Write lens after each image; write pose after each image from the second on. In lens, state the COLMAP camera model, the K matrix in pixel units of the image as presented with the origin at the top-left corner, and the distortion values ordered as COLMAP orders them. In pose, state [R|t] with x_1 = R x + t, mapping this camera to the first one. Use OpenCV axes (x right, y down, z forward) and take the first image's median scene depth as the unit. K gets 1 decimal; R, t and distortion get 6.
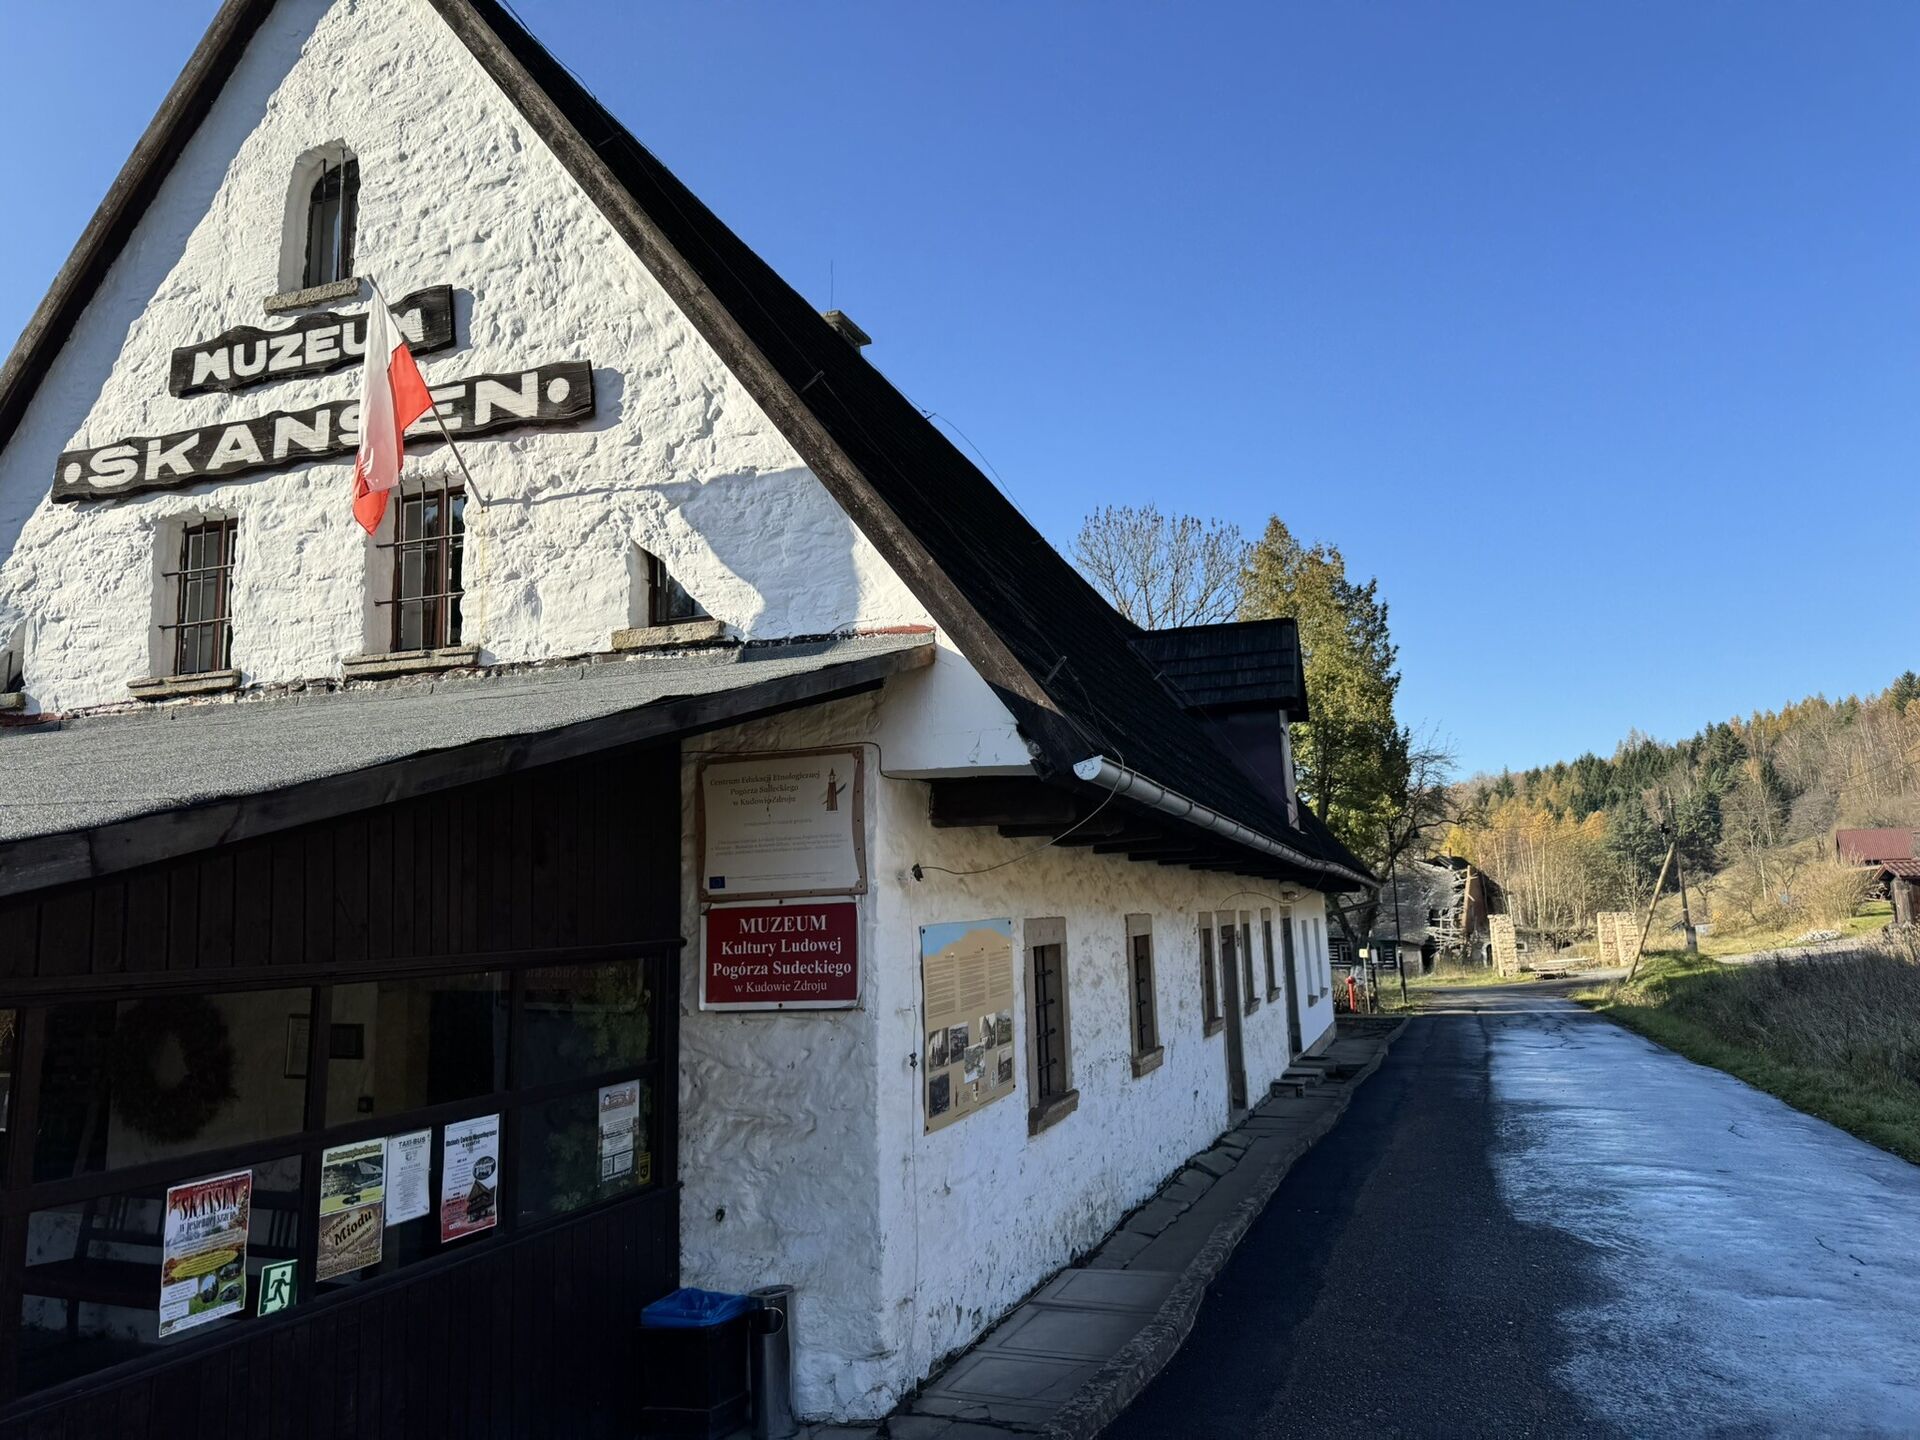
lens RADIAL K [[1345.4, 0, 961.4], [0, 1345.4, 708.0], [0, 0, 1]] dist [0.023185, 0.001751]
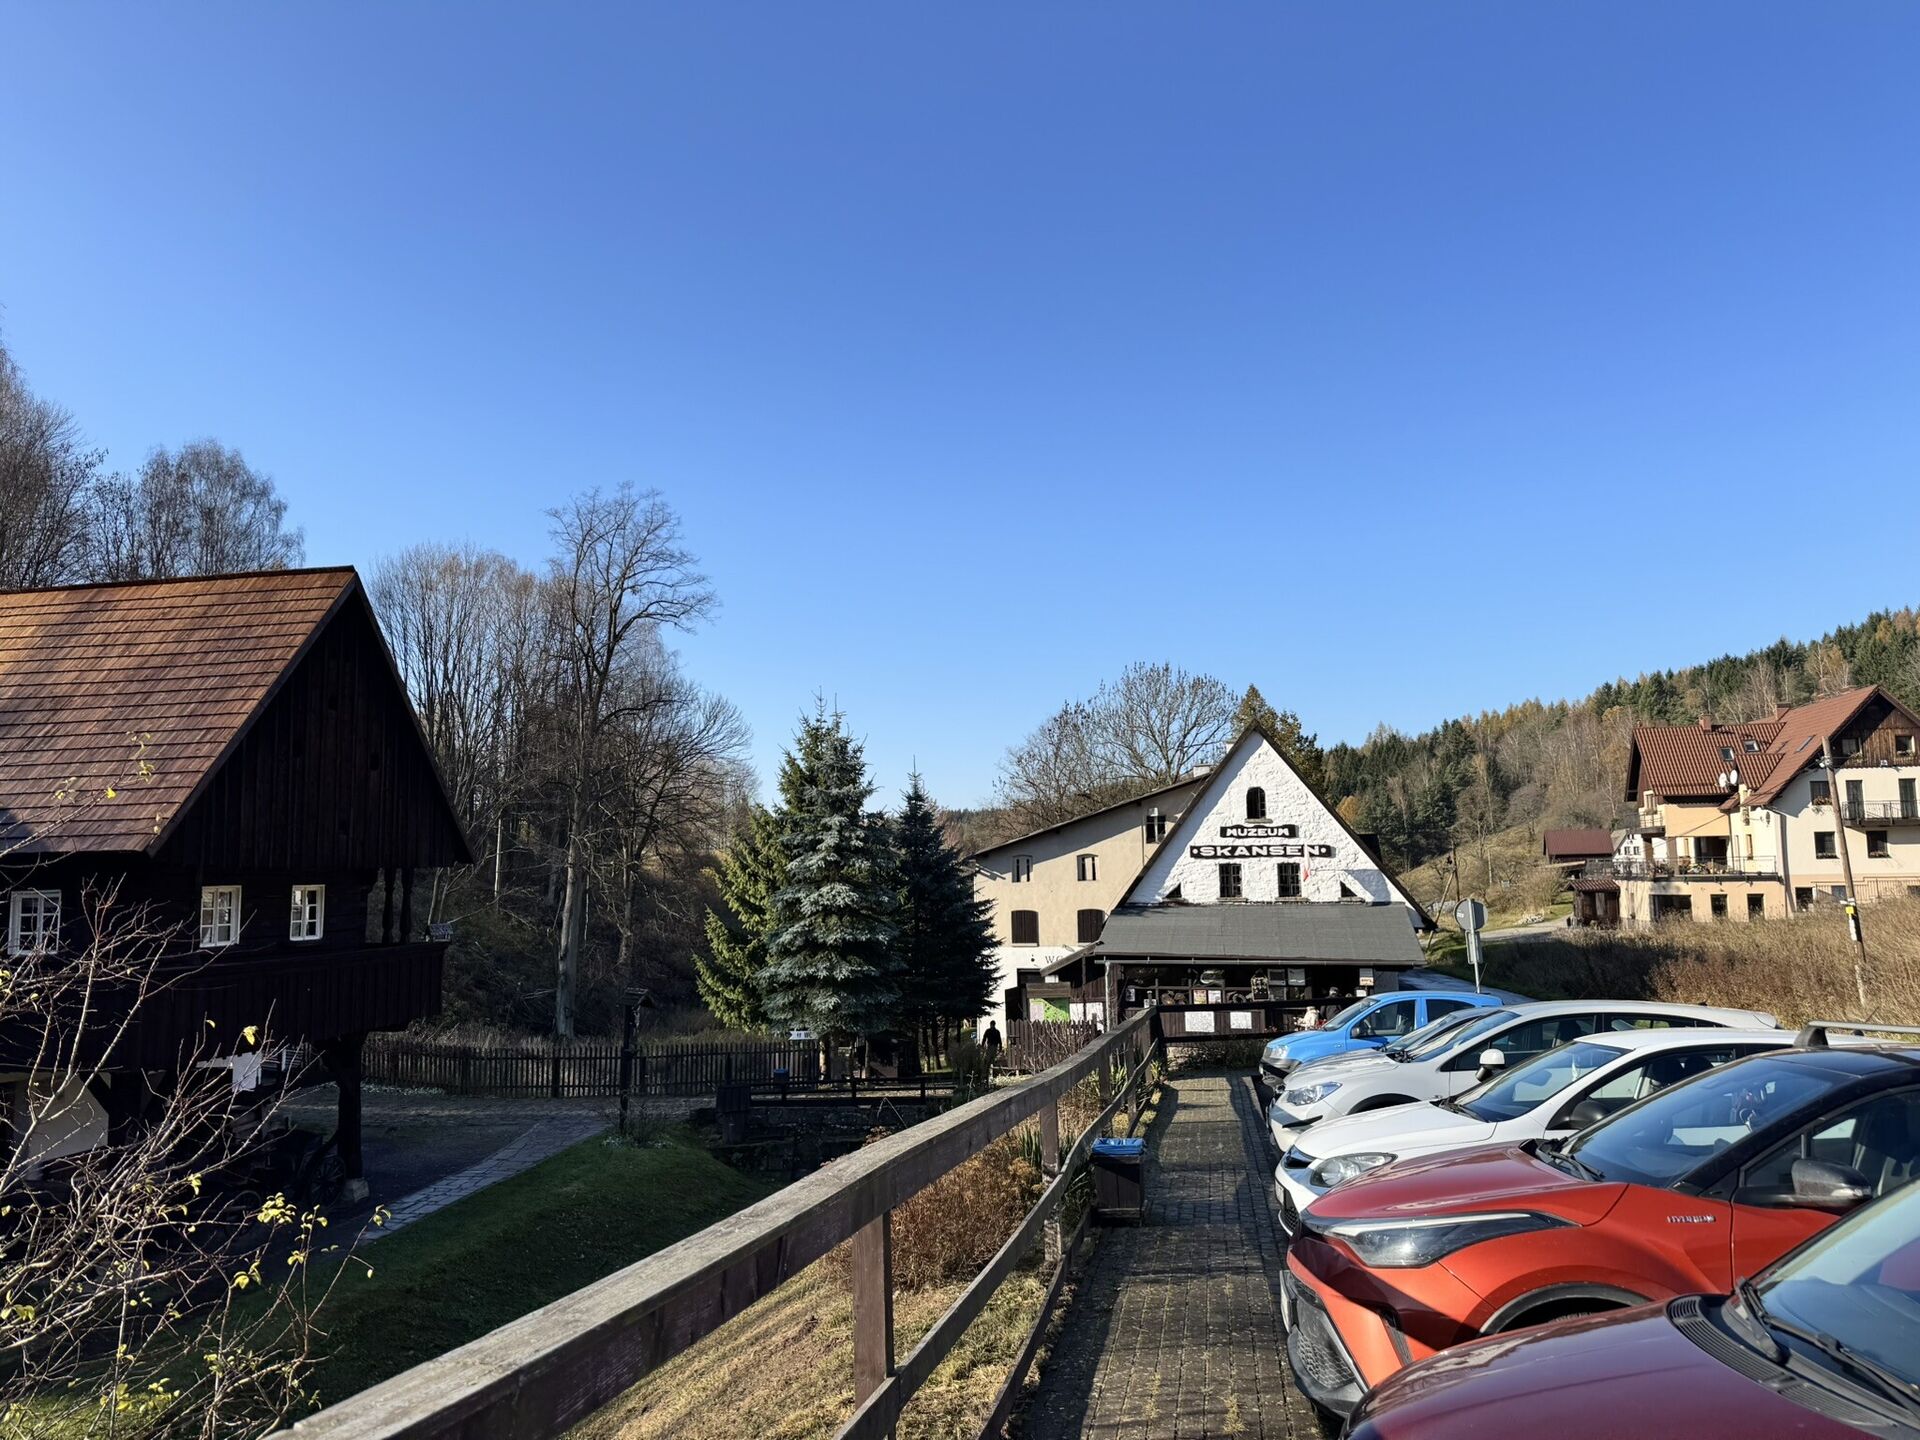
lens RADIAL K [[1341.2, 0, 960.0], [0, 1341.2, 720.0], [0, 0, 1]] dist [0.072509, -0.000605]
pose [[0.986352, 0.023831, 0.162919, -0.140017], [-0.029163, 0.999112, 0.030413, -0.046800], [-0.162049, -0.034749, 0.986171, -0.216723]]
